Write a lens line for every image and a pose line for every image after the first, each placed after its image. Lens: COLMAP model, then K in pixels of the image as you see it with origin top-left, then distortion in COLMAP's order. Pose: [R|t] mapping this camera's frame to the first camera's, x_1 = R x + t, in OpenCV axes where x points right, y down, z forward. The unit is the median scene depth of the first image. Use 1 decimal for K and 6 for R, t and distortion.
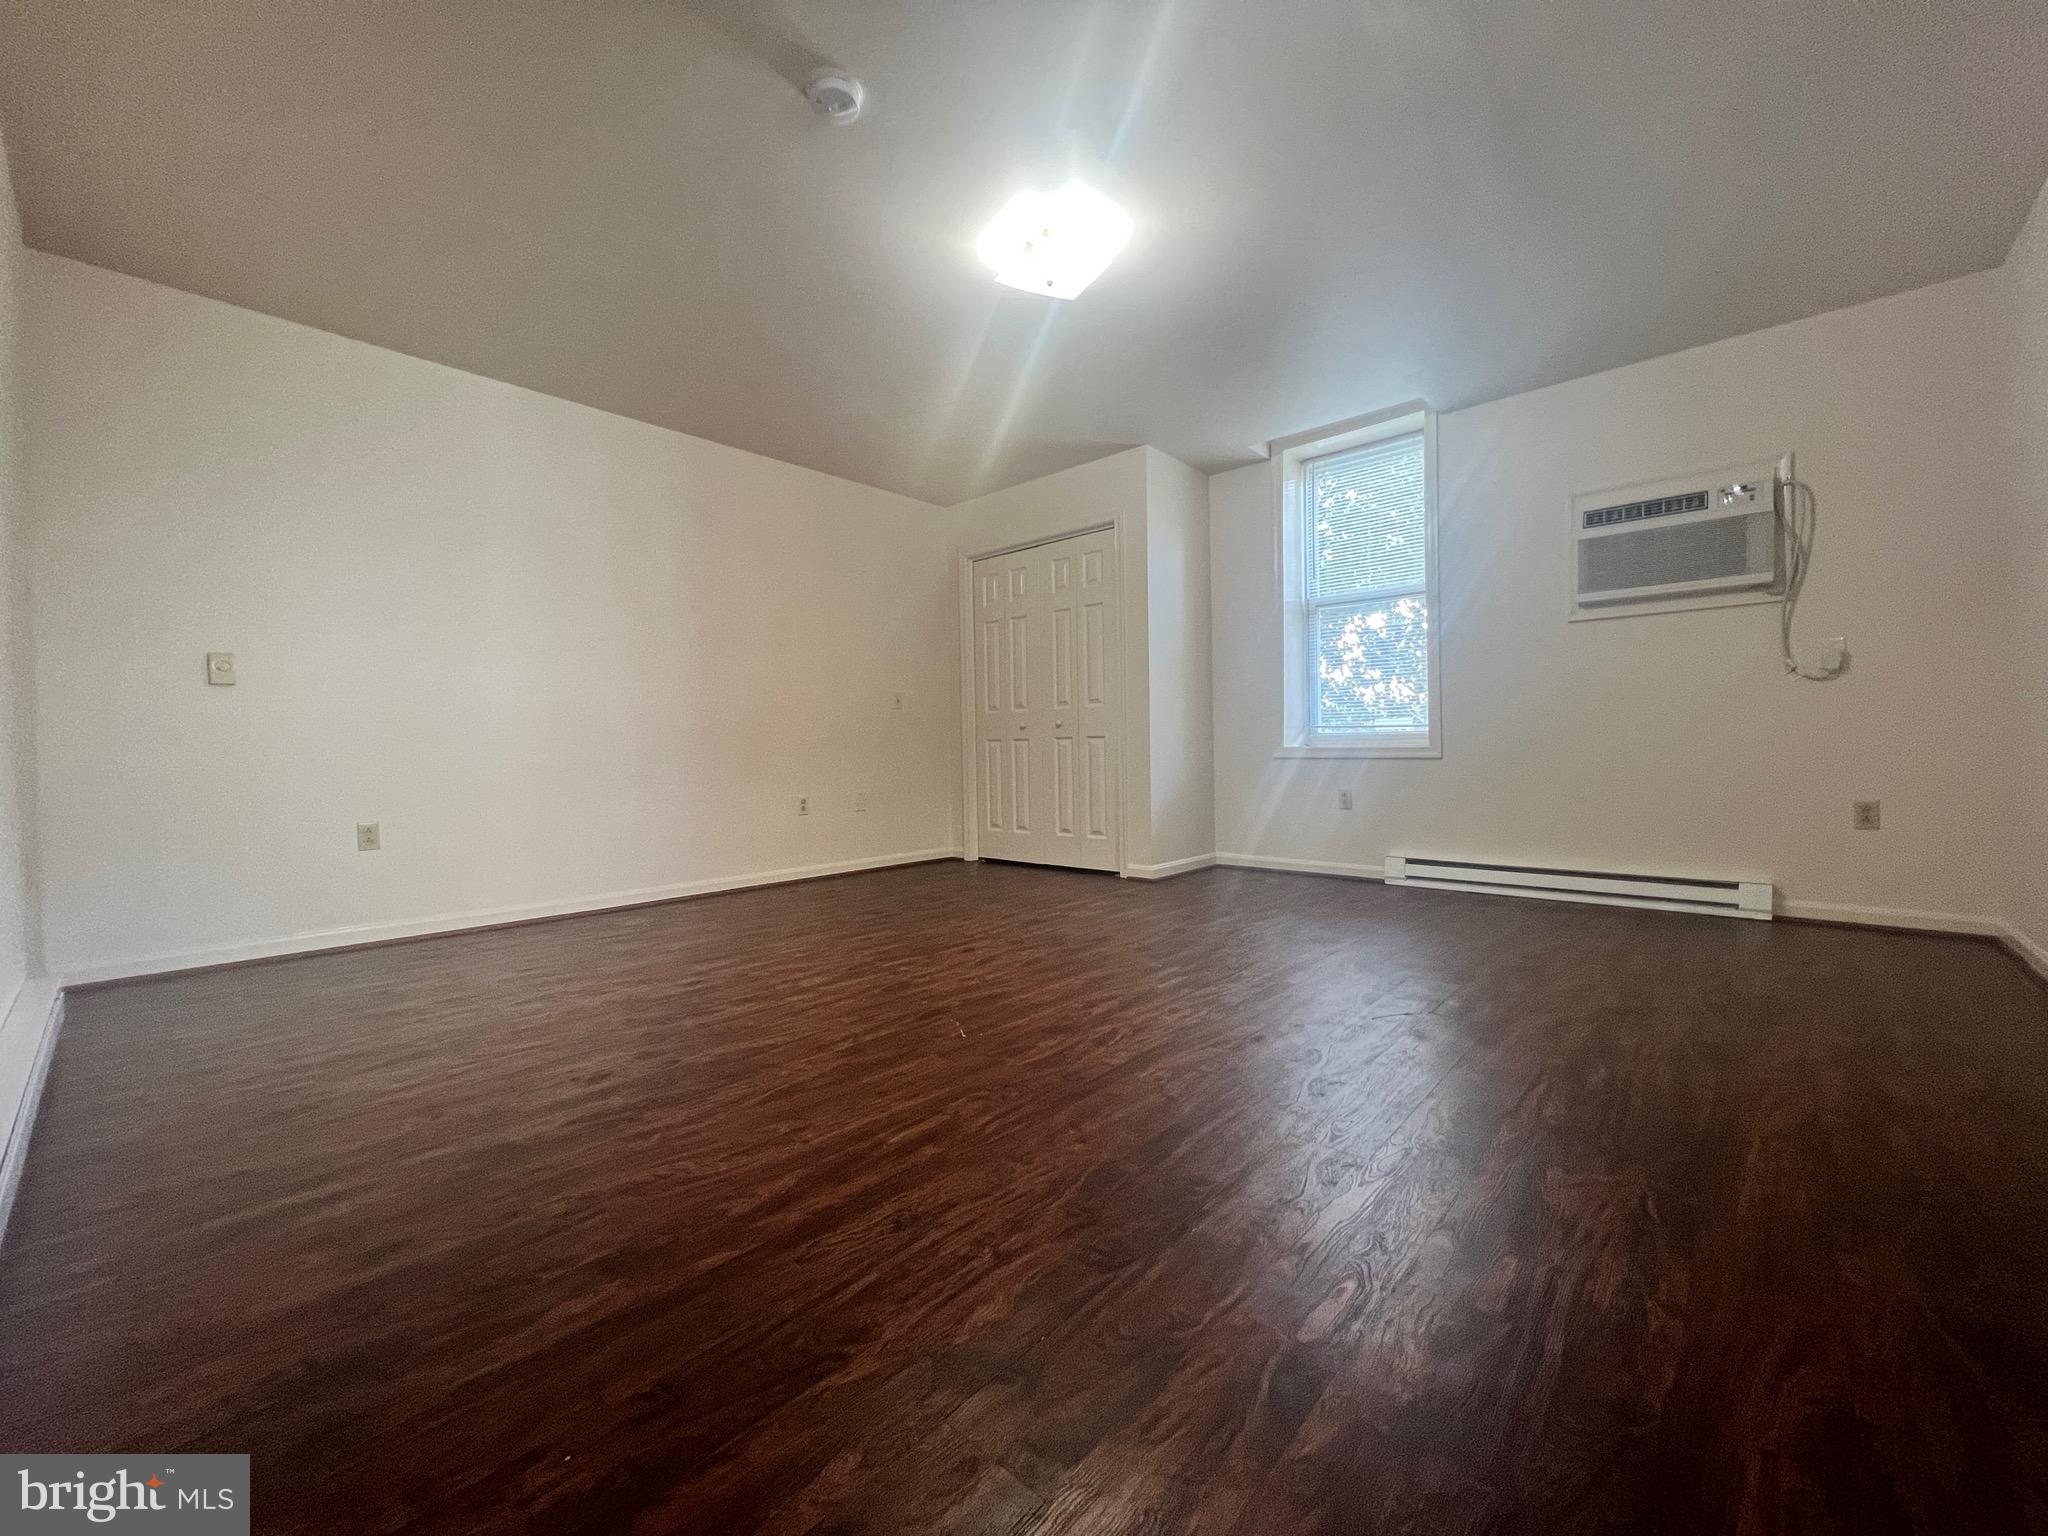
lens RADIAL K [[817.7, 0, 1018.7], [0, 817.7, 762.5], [0, 0, 1]] dist [-0.002010, 0.000767]
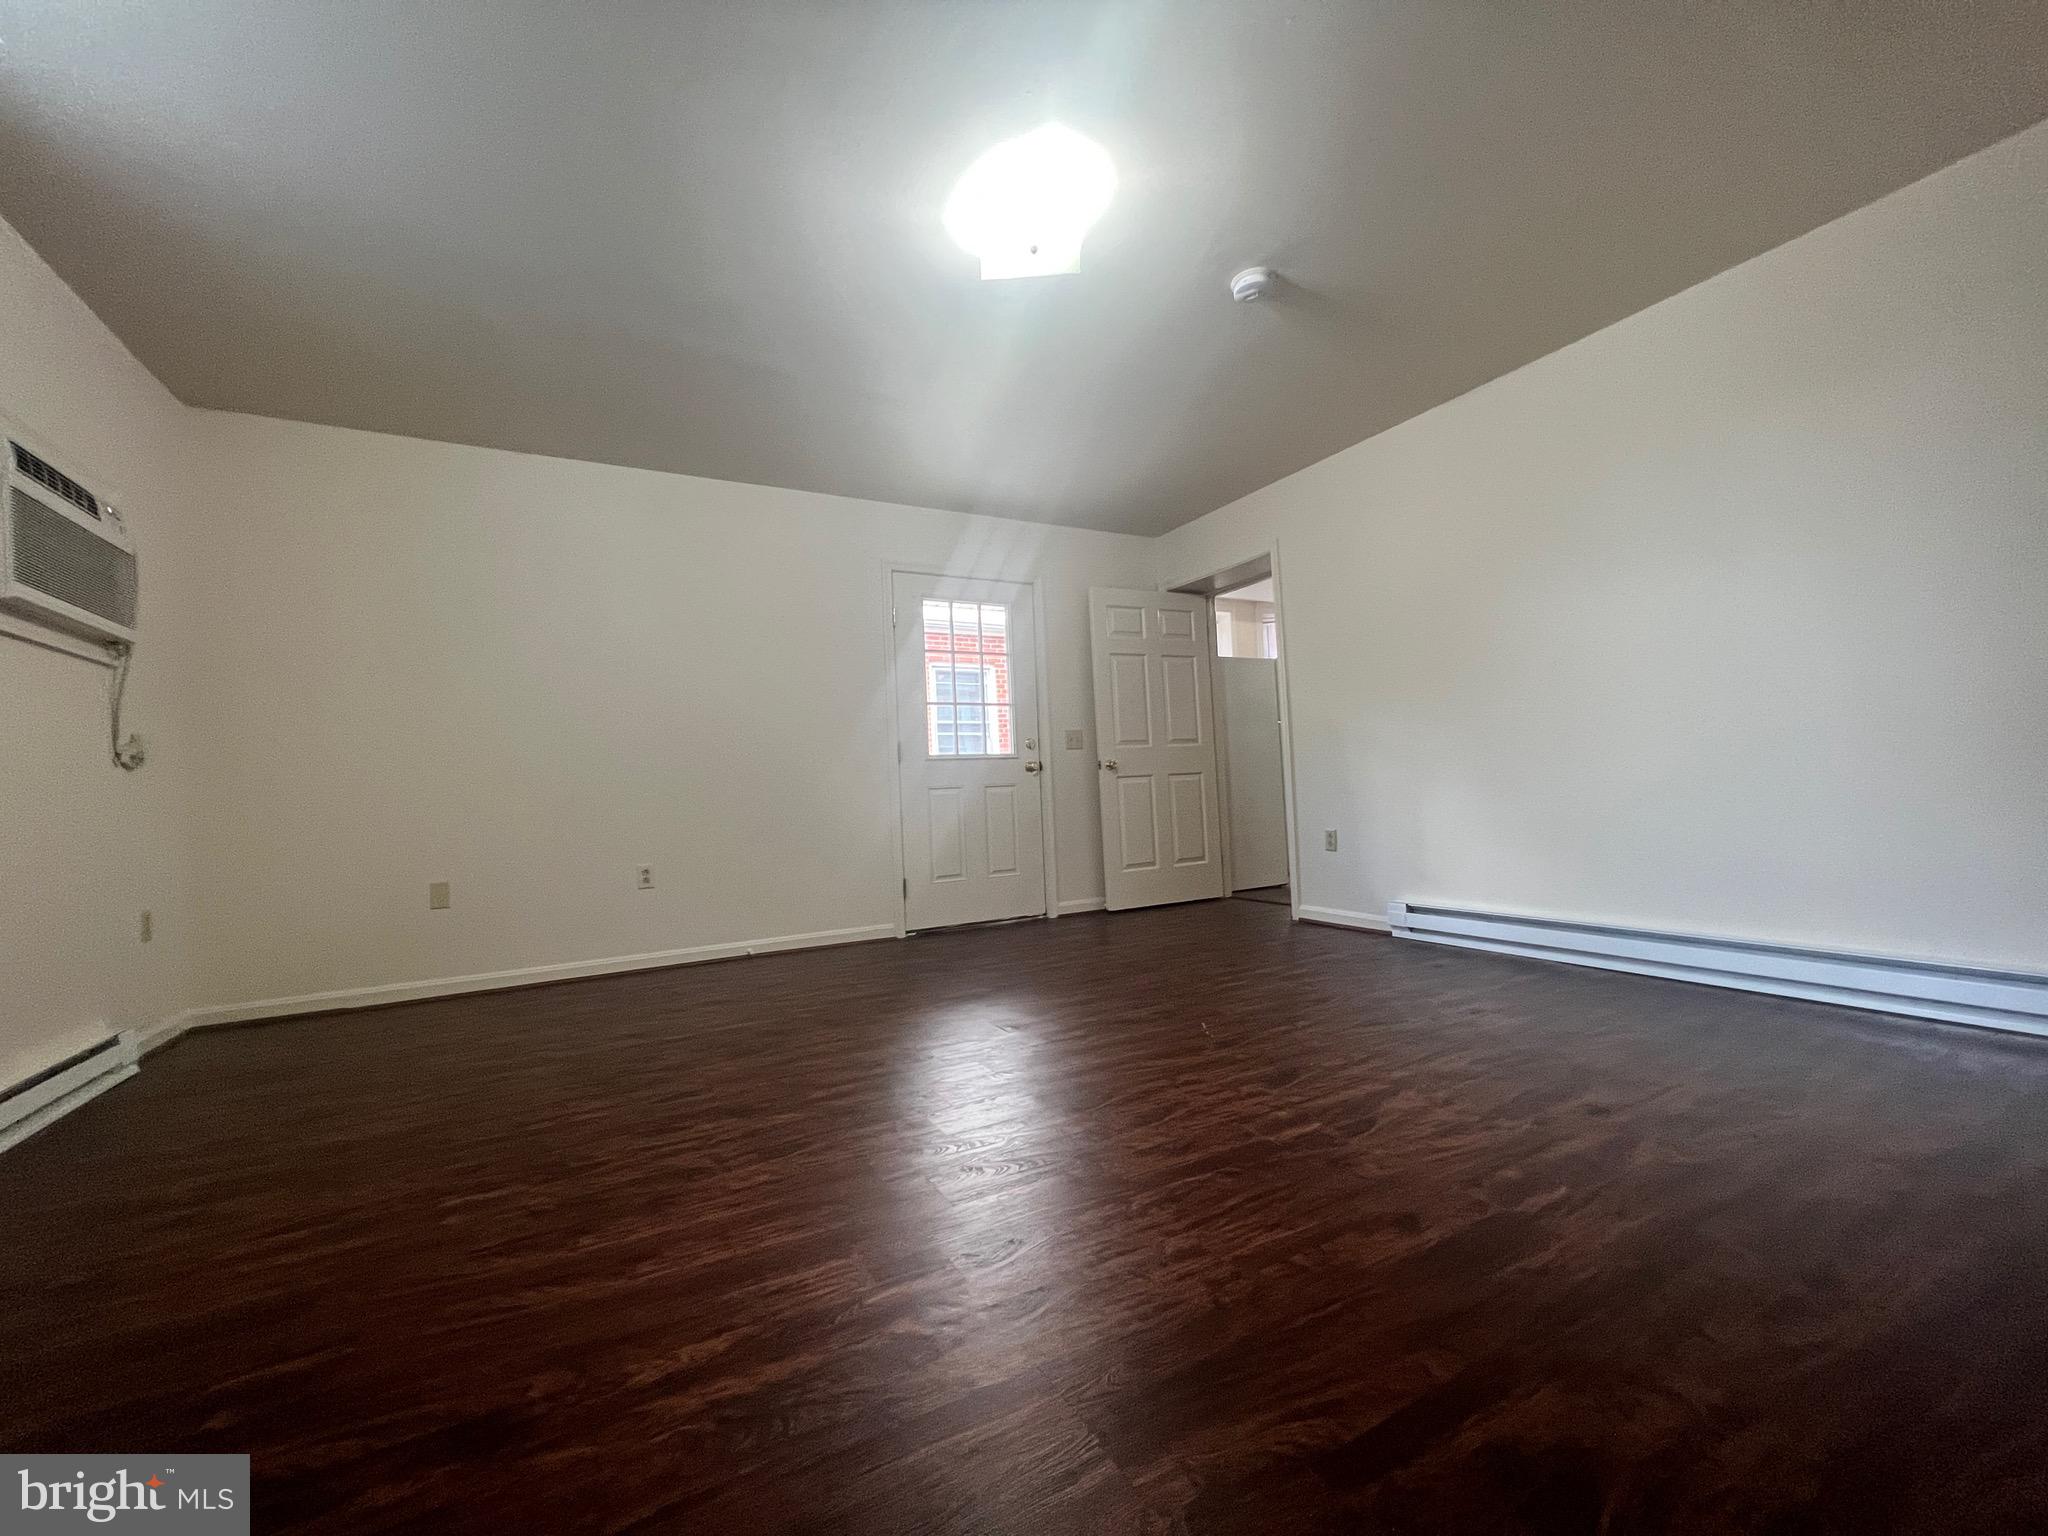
lens RADIAL K [[817.7, 0, 1021.9], [0, 817.7, 764.2], [0, 0, 1]] dist [-0.002010, 0.000767]
pose [[-0.946977, 0.068302, 0.313958, -0.143045], [0.064468, 0.997664, -0.022592, -0.028288], [-0.314768, -0.001154, -0.949168, 1.458561]]
